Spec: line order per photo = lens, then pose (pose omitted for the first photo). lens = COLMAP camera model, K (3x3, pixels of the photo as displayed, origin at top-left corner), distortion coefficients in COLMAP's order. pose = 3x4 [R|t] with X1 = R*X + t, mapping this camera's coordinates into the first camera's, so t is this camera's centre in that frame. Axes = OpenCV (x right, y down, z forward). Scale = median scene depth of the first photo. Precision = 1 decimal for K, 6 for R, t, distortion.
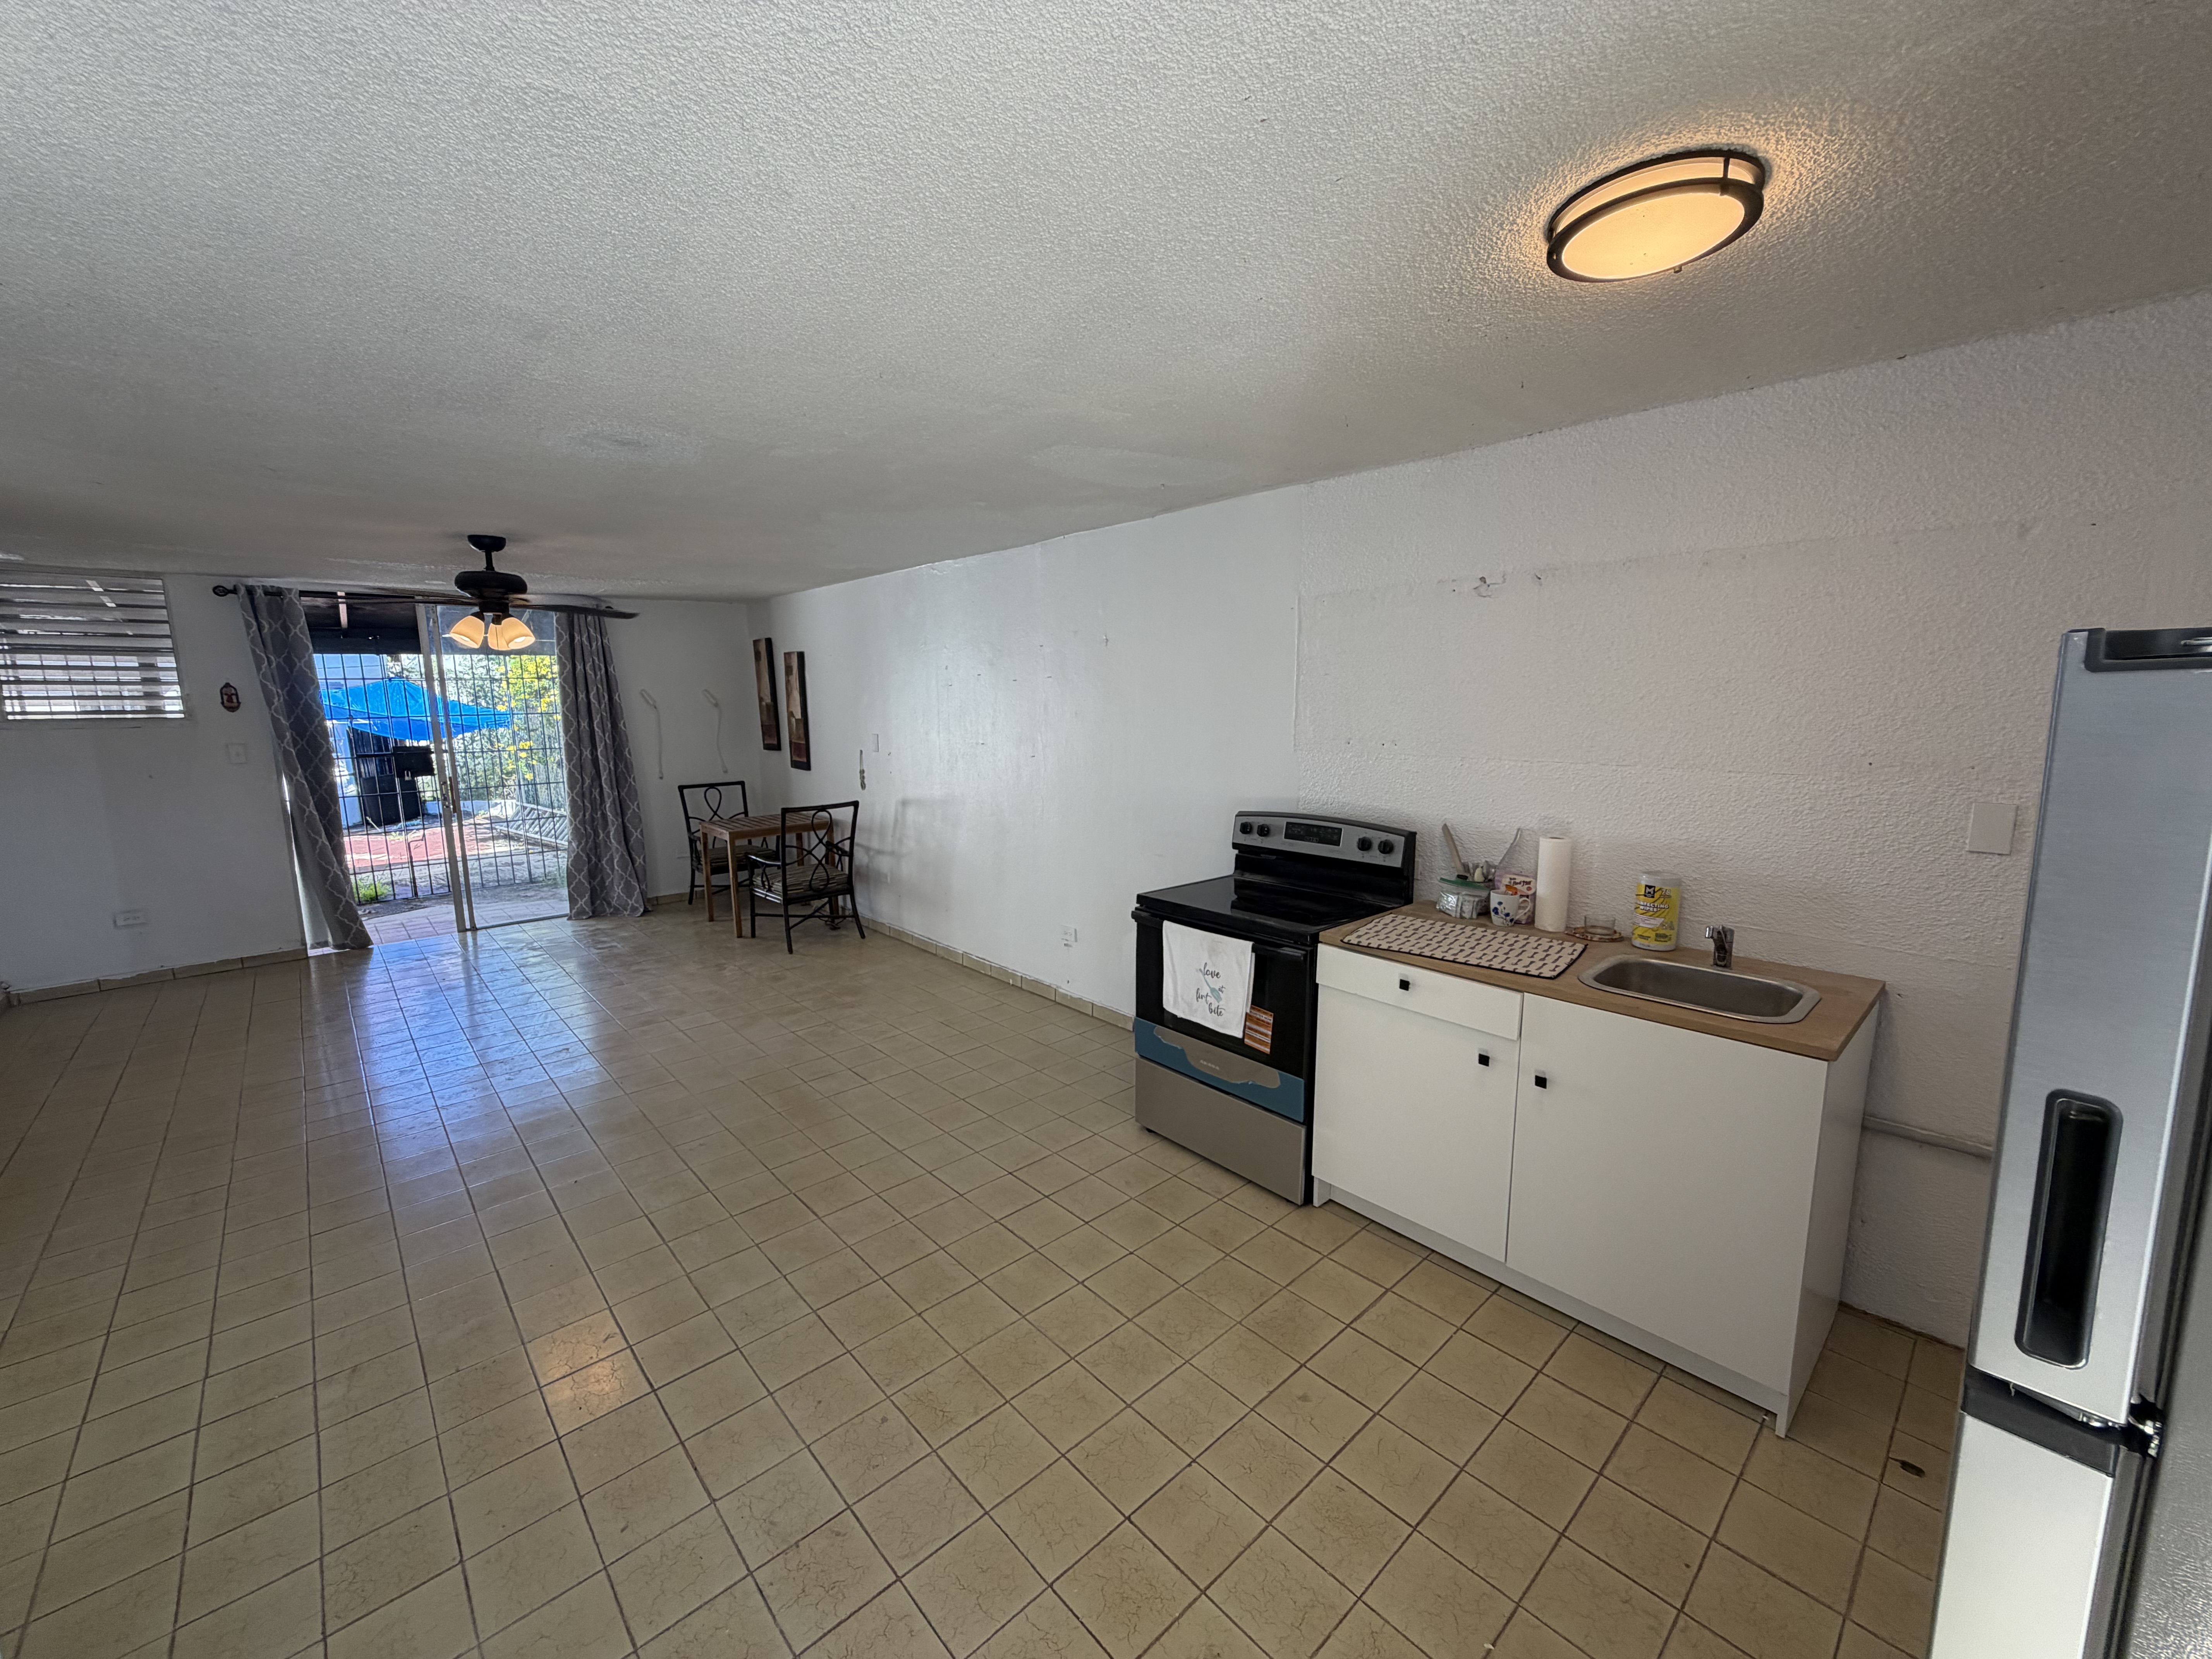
lens RADIAL K [[880.4, 0, 1094.6], [0, 880.4, 833.6], [0, 0, 1]] dist [-0.001405, 0.000290]
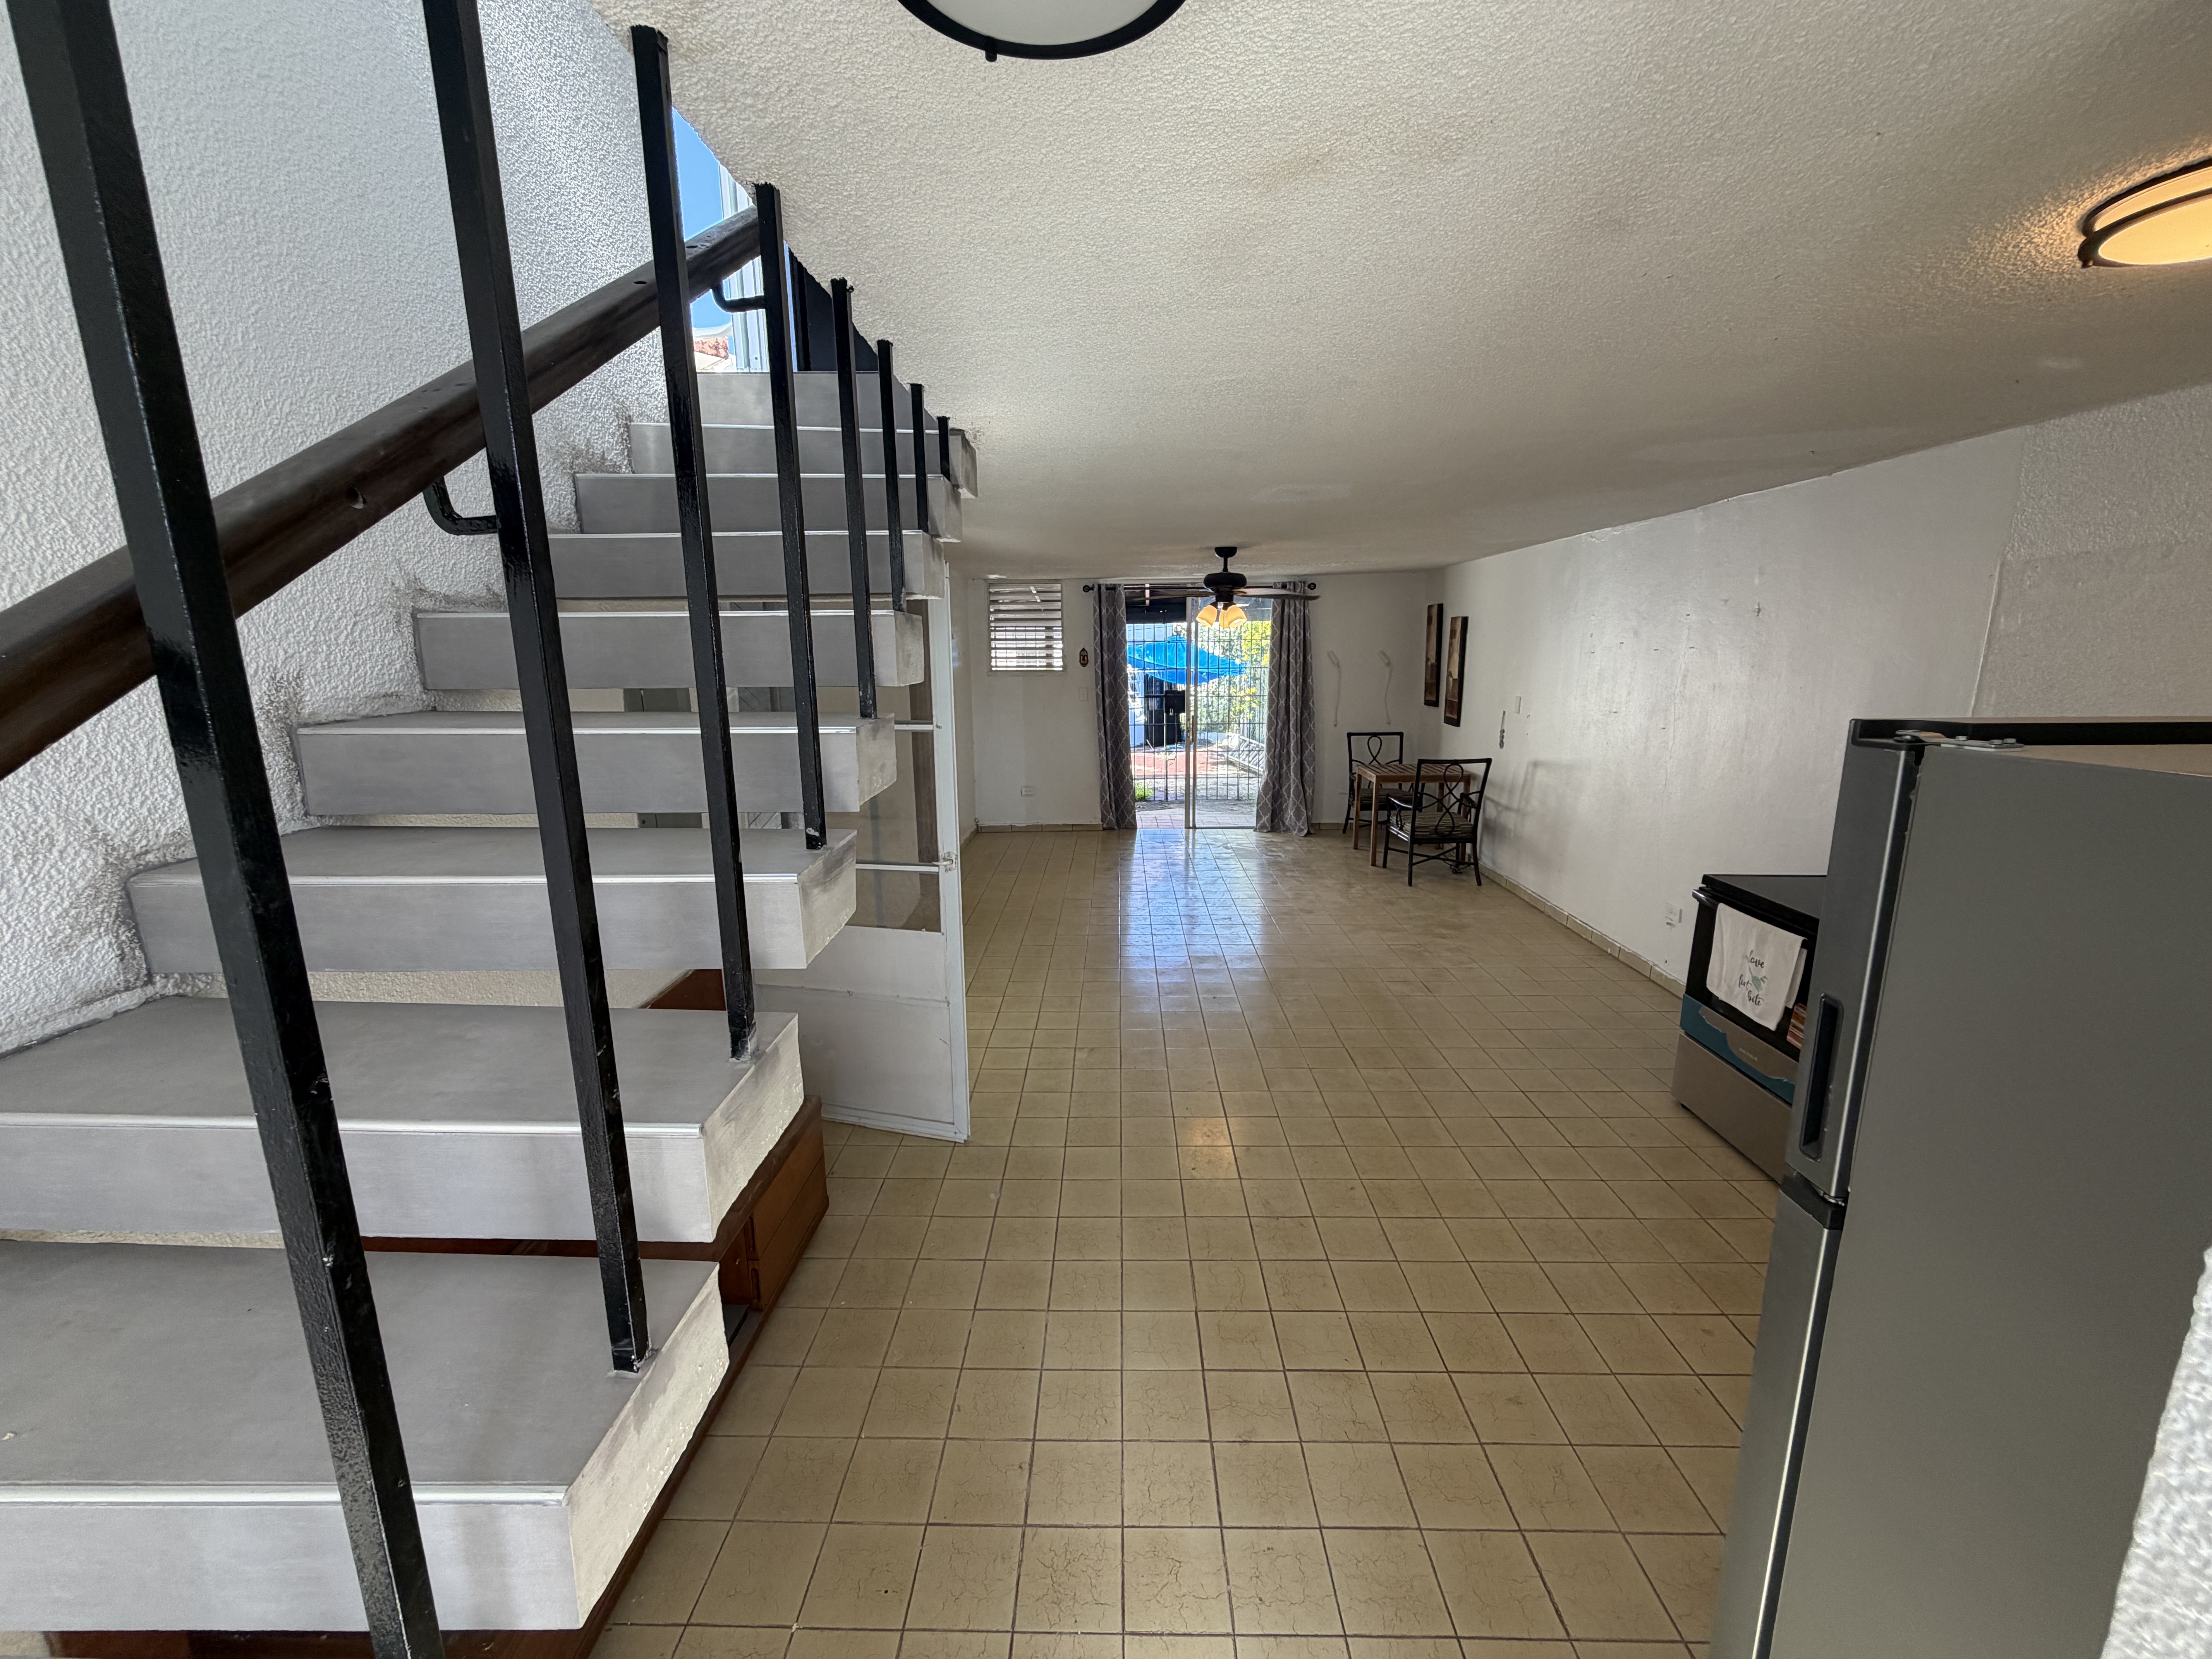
lens RADIAL K [[880.4, 0, 1101.3], [0, 880.4, 833.0], [0, 0, 1]] dist [-0.001405, 0.000290]
pose [[0.728582, 0.141937, -0.670091, 0.127855], [-0.102509, 0.989872, 0.098214, -0.004027], [0.677244, -0.002867, 0.735753, -0.126214]]
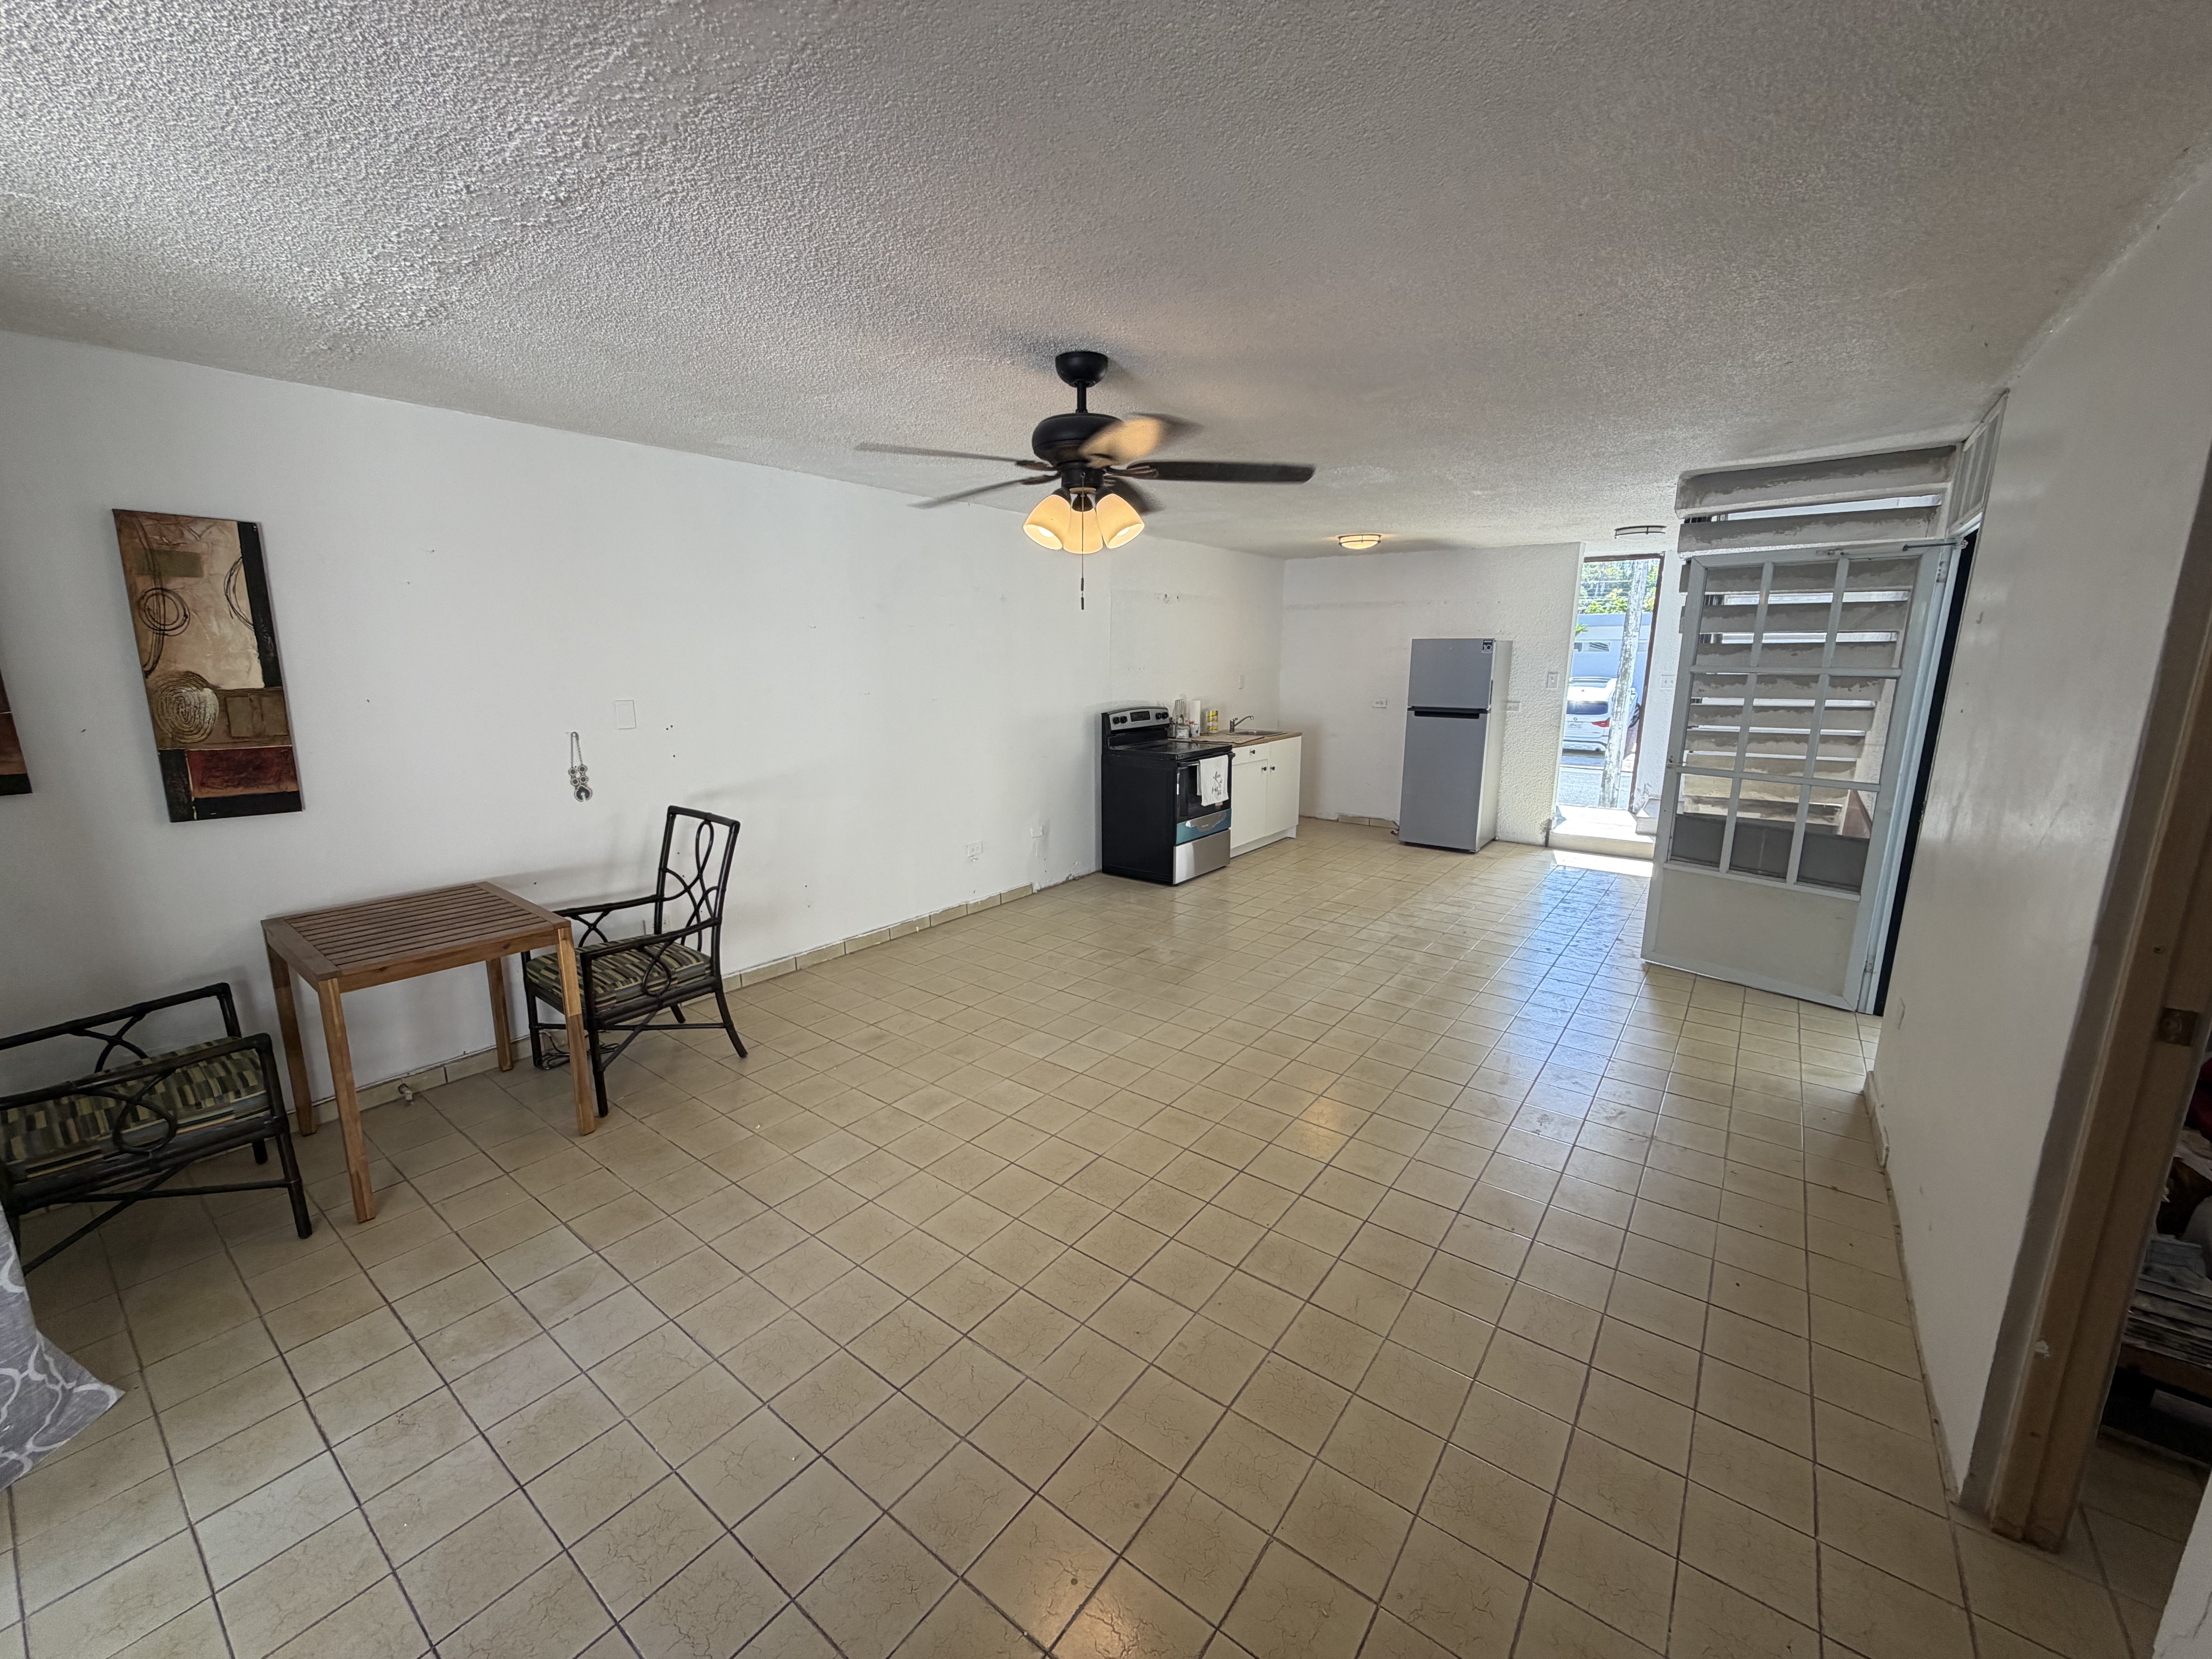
lens RADIAL K [[880.4, 0, 1103.3], [0, 880.4, 830.8], [0, 0, 1]] dist [-0.001405, 0.000290]
pose [[-0.181981, -0.189672, 0.964835, -1.002315], [0.156320, 0.963161, 0.218827, -0.117428], [-0.970797, 0.190645, -0.145628, 0.853510]]
